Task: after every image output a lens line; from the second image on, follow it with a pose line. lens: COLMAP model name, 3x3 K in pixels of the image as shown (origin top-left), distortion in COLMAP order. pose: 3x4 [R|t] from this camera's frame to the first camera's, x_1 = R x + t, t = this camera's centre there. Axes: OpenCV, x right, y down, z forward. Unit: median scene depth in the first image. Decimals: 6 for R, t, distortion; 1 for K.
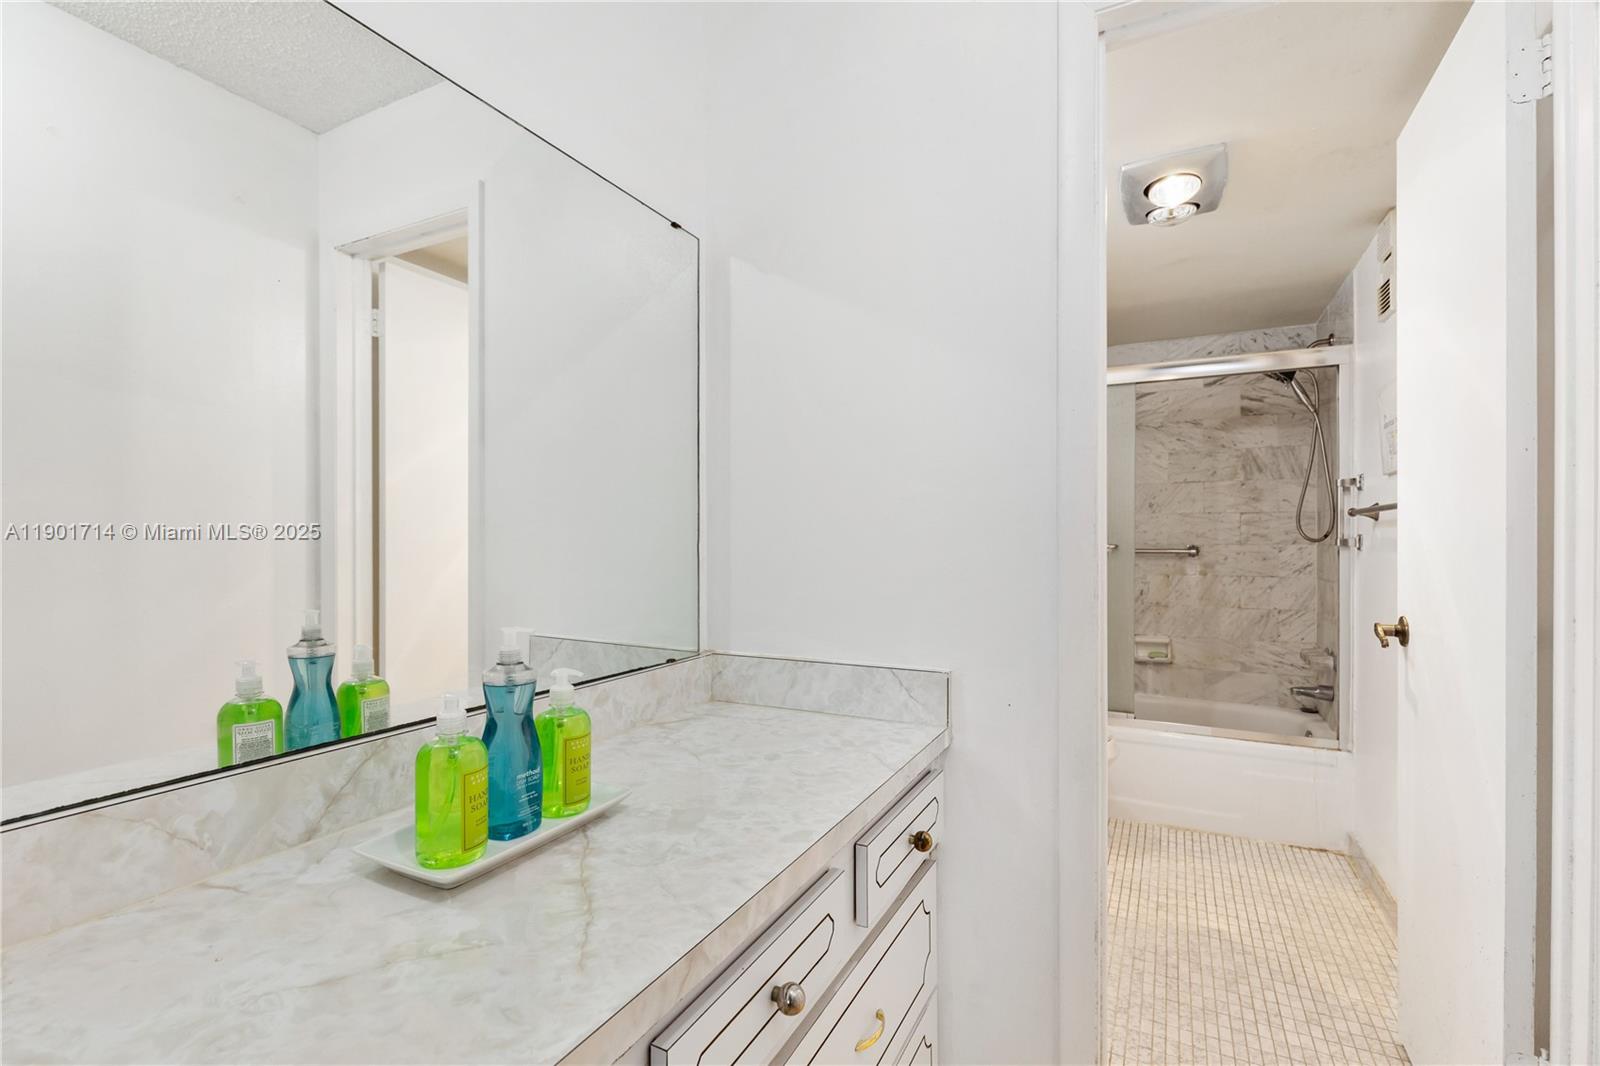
lens RADIAL K [[718.5, 0, 794.9], [0, 718.5, 544.0], [0, 0, 1]] dist [0.000333, -0.000047]
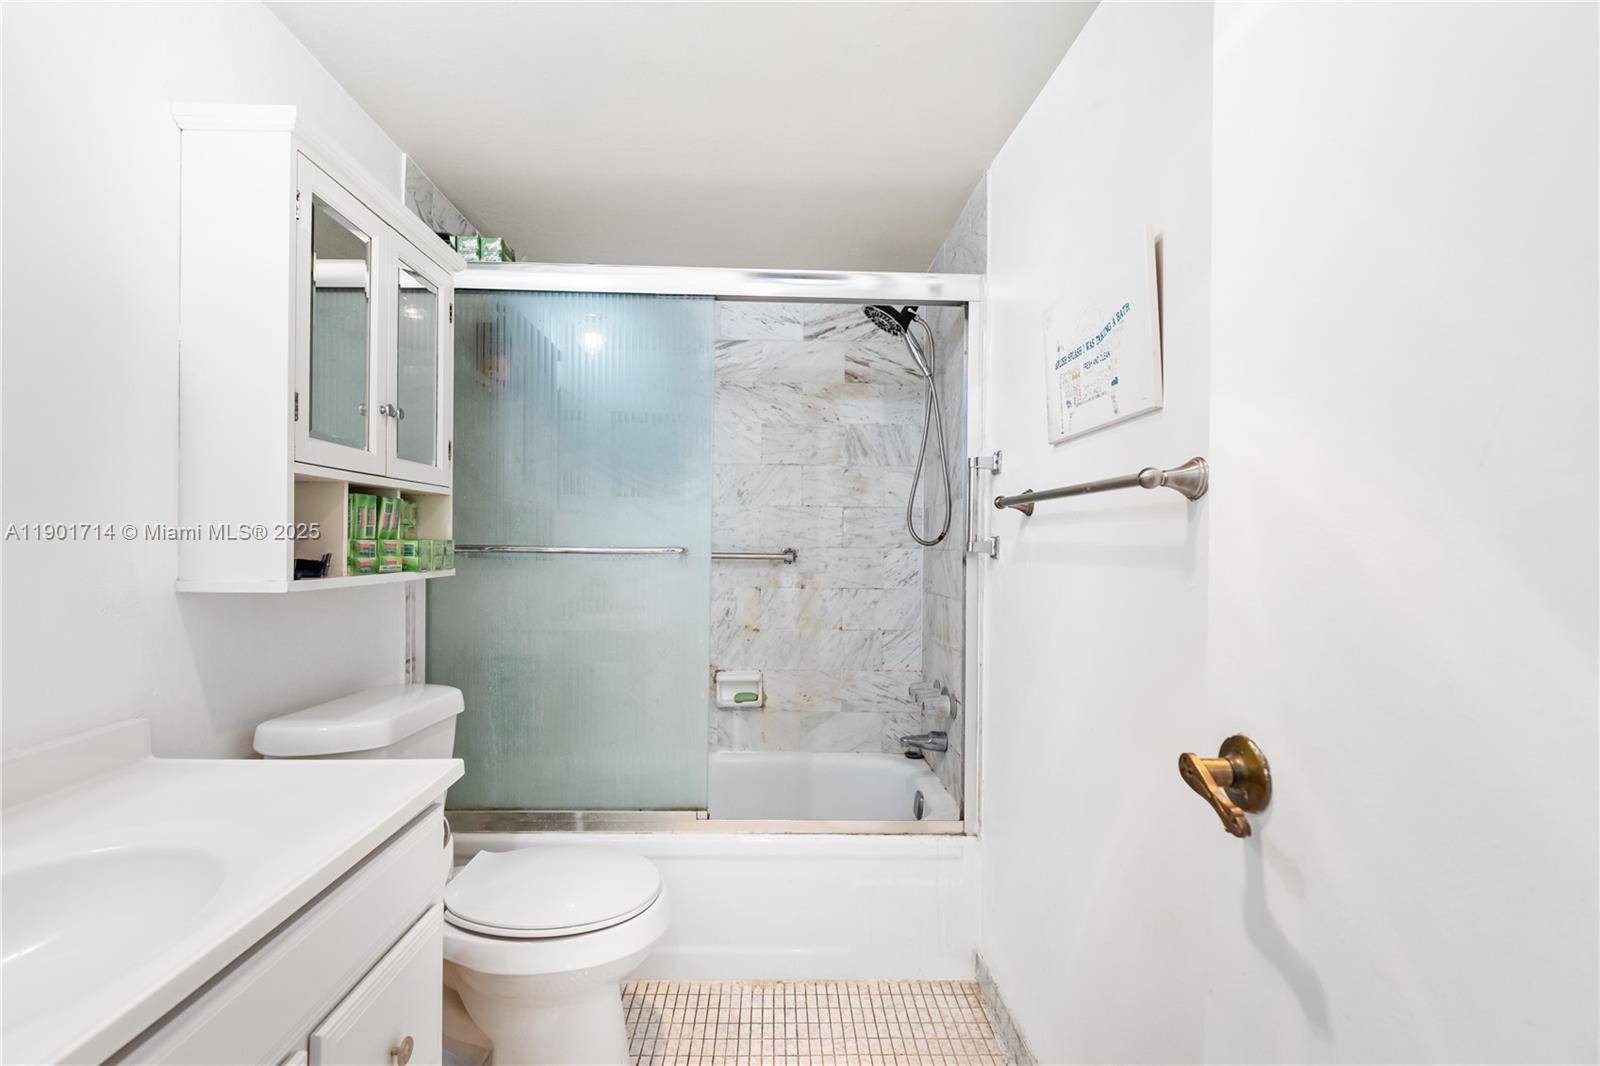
lens RADIAL K [[718.5, 0, 798.3], [0, 718.5, 539.5], [0, 0, 1]] dist [0.000333, -0.000047]
pose [[0.867952, 0.011905, 0.496506, 0.194875], [-0.009427, 0.999927, -0.007496, -0.002157], [-0.496559, 0.001826, 0.868001, 0.353907]]
